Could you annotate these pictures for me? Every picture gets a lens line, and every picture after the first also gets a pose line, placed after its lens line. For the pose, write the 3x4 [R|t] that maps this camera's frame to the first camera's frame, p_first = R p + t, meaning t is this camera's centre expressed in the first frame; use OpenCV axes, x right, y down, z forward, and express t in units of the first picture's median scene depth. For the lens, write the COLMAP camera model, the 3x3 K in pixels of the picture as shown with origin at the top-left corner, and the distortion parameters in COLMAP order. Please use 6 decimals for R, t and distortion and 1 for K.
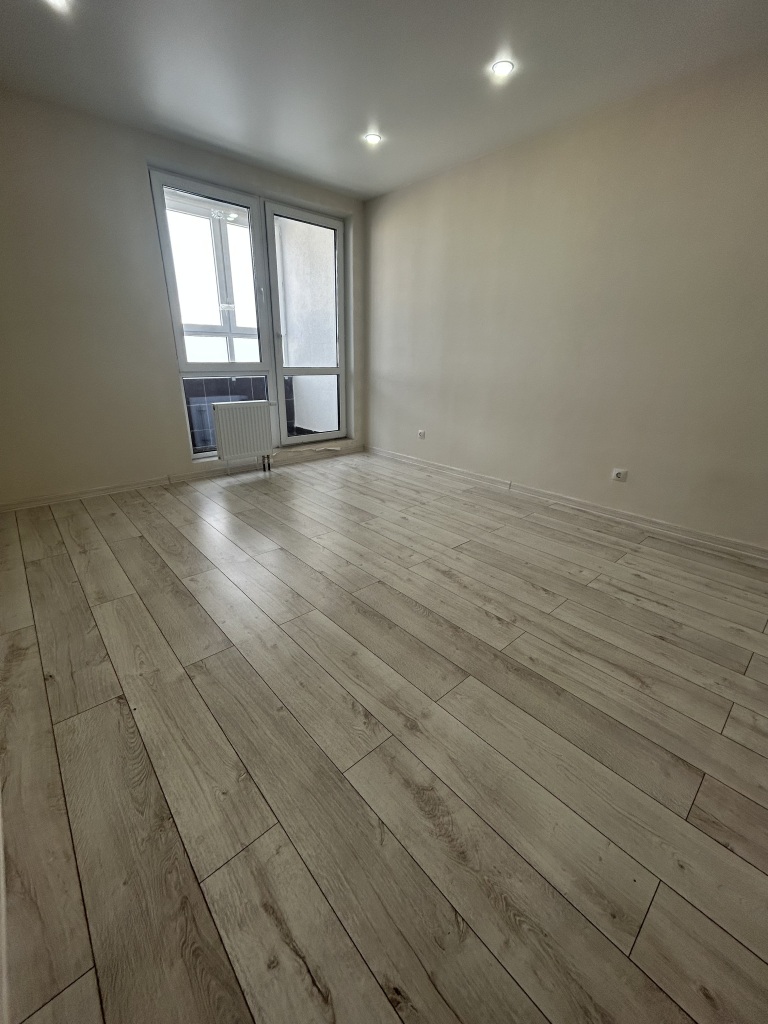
lens RADIAL K [[408.5, 0, 384.0], [0, 408.5, 512.0], [0, 0, 1]] dist [-0.000182, 0.000226]
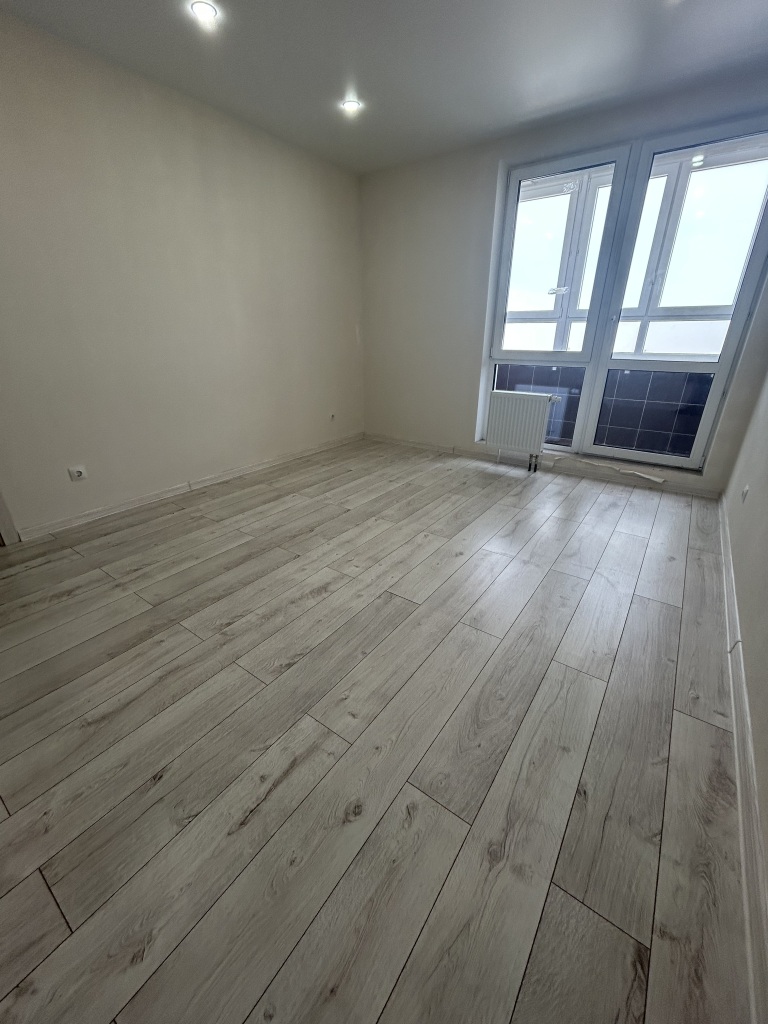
lens RADIAL K [[413.8, 0, 384.0], [0, 413.8, 512.0], [0, 0, 1]] dist [0.000277, 0.000331]
pose [[0.214237, 0.370161, -0.903927, 0.825769], [-0.347003, 0.893891, 0.283809, -0.270413], [0.913067, 0.252863, 0.319952, 0.692407]]
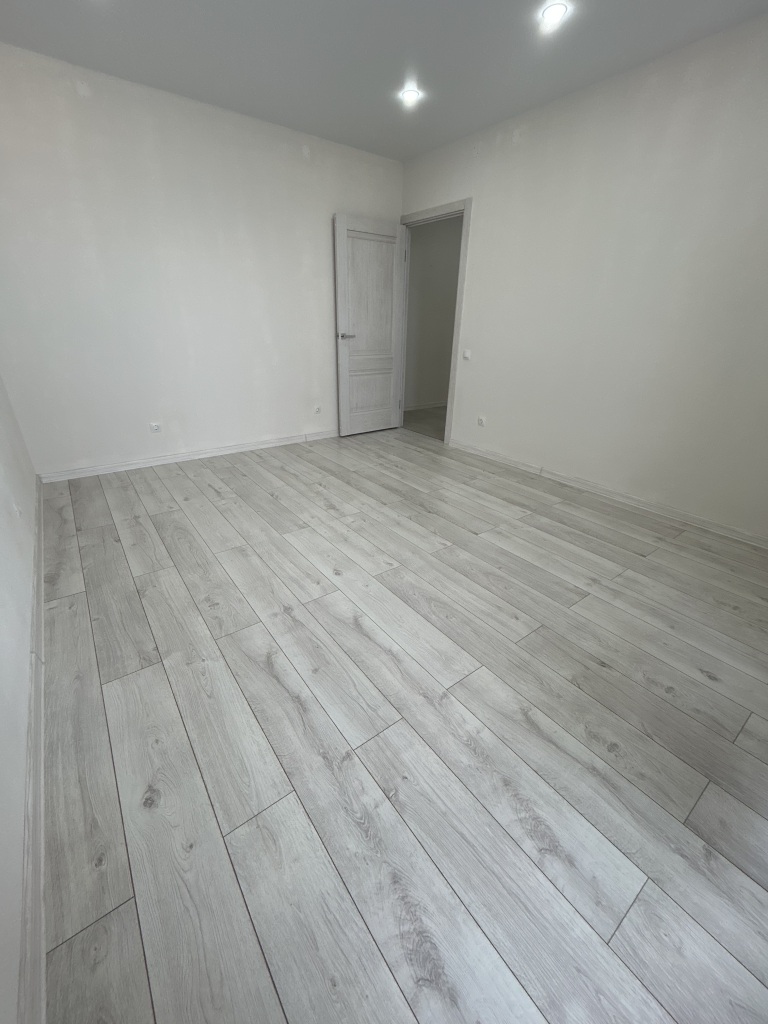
lens RADIAL K [[413.8, 0, 384.0], [0, 413.8, 512.0], [0, 0, 1]] dist [0.000277, 0.000331]
pose [[-0.995356, -0.071746, 0.064181, -0.081110], [-0.003624, 0.694181, 0.719792, -0.675778], [-0.096195, 0.716216, -0.691217, 1.653837]]
